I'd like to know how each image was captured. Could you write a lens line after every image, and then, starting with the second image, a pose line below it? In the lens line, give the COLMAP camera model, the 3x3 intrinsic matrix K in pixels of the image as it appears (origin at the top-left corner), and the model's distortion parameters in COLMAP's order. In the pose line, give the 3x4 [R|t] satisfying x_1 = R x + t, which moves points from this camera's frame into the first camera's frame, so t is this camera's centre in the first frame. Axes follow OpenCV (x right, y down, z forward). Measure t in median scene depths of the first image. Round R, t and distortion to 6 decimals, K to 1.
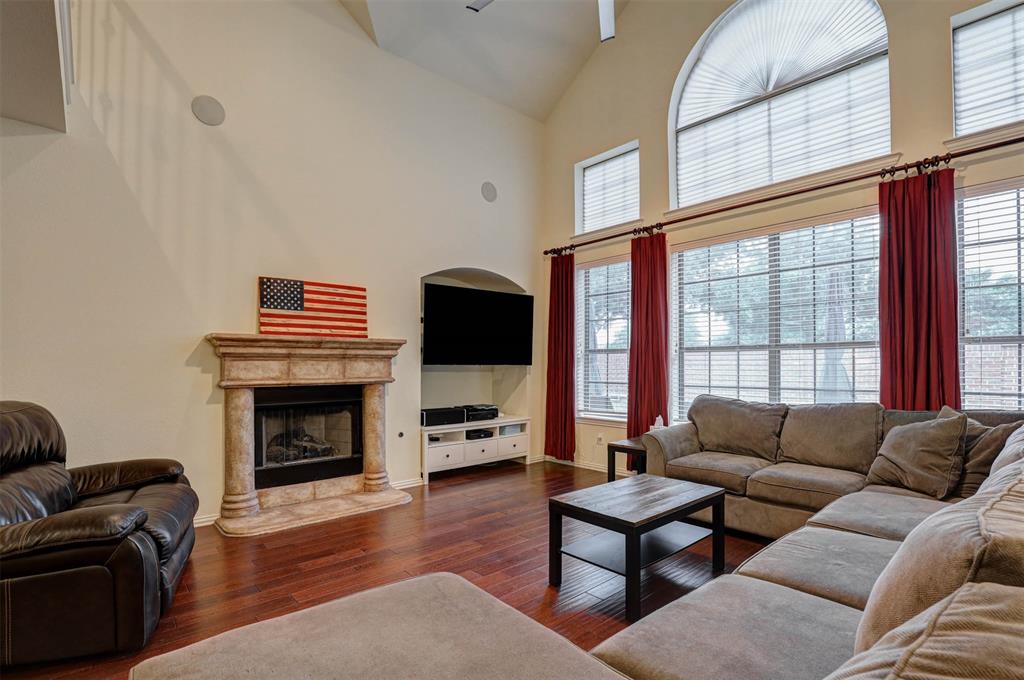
lens RADIAL K [[477.7, 0, 495.4], [0, 477.7, 353.2], [0, 0, 1]] dist [-0.029177, 0.001534]
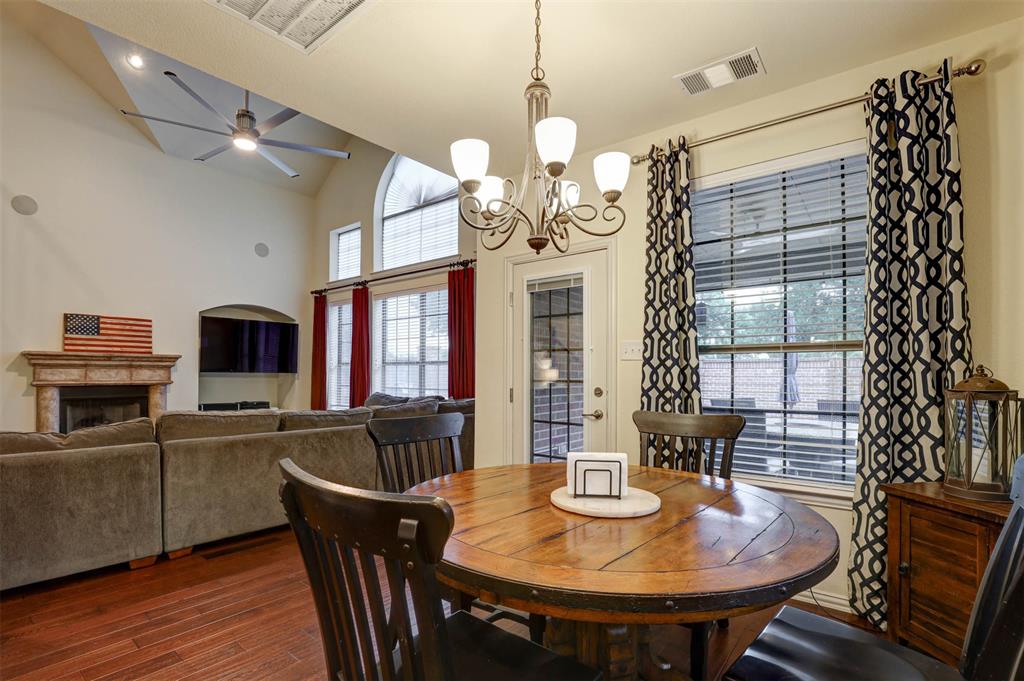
lens RADIAL K [[477.7, 0, 493.9], [0, 477.7, 367.5], [0, 0, 1]] dist [-0.029177, 0.001534]
pose [[0.984803, 0.009092, 0.173438, 0.536417], [-0.010779, 0.999903, 0.008789, -0.013955], [-0.173341, -0.010525, 0.984806, -0.636165]]
